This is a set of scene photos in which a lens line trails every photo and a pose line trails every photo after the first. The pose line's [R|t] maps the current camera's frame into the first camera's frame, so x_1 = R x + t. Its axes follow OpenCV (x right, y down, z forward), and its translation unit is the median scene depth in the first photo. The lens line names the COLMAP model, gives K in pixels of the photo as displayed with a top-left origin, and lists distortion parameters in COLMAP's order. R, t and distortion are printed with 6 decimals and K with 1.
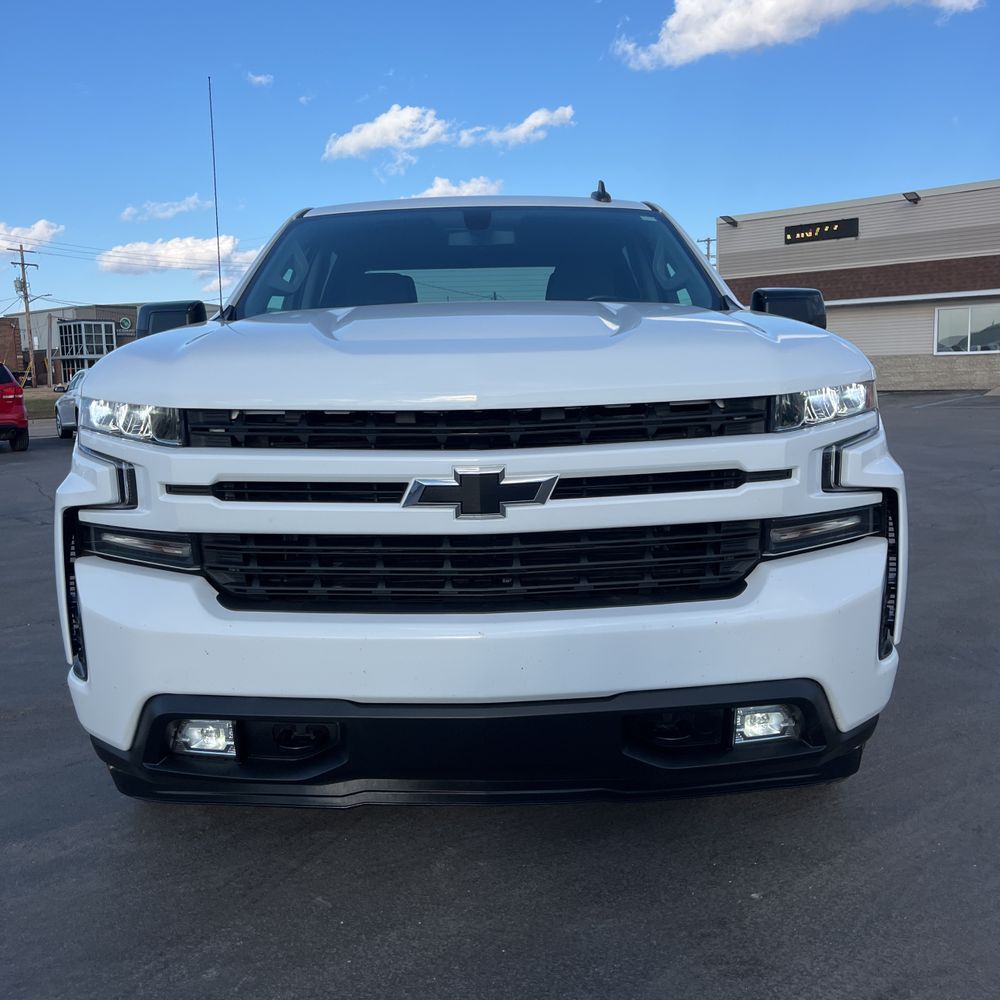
lens RADIAL K [[1027.5, 0, 501.3], [0, 1027.5, 502.0], [0, 0, 1]] dist [0.018413, 0.000409]
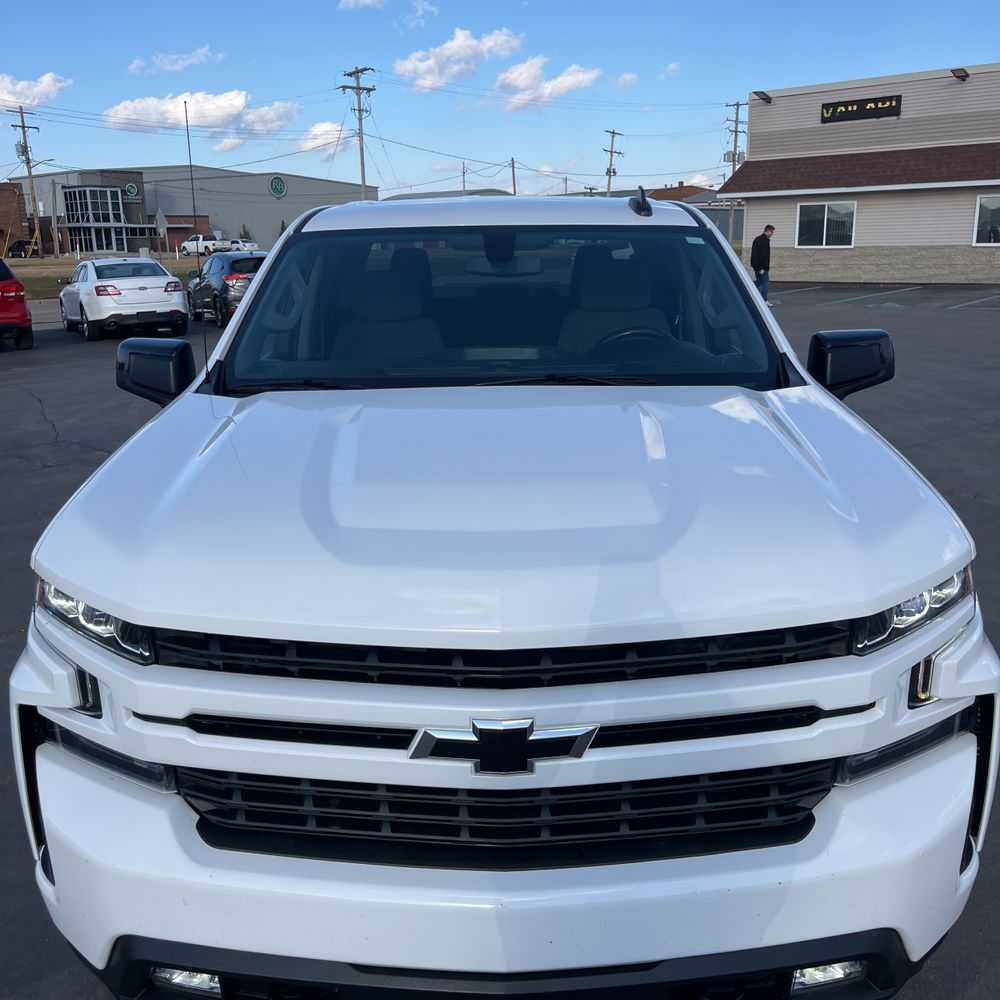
lens RADIAL K [[1027.5, 0, 501.3], [0, 1027.5, 502.0], [0, 0, 1]] dist [0.018413, 0.000409]
pose [[0.999838, 0.012273, -0.013156, -0.012078], [-0.010520, 0.991994, 0.125843, -0.264540], [0.014596, -0.125684, 0.991963, 0.166659]]
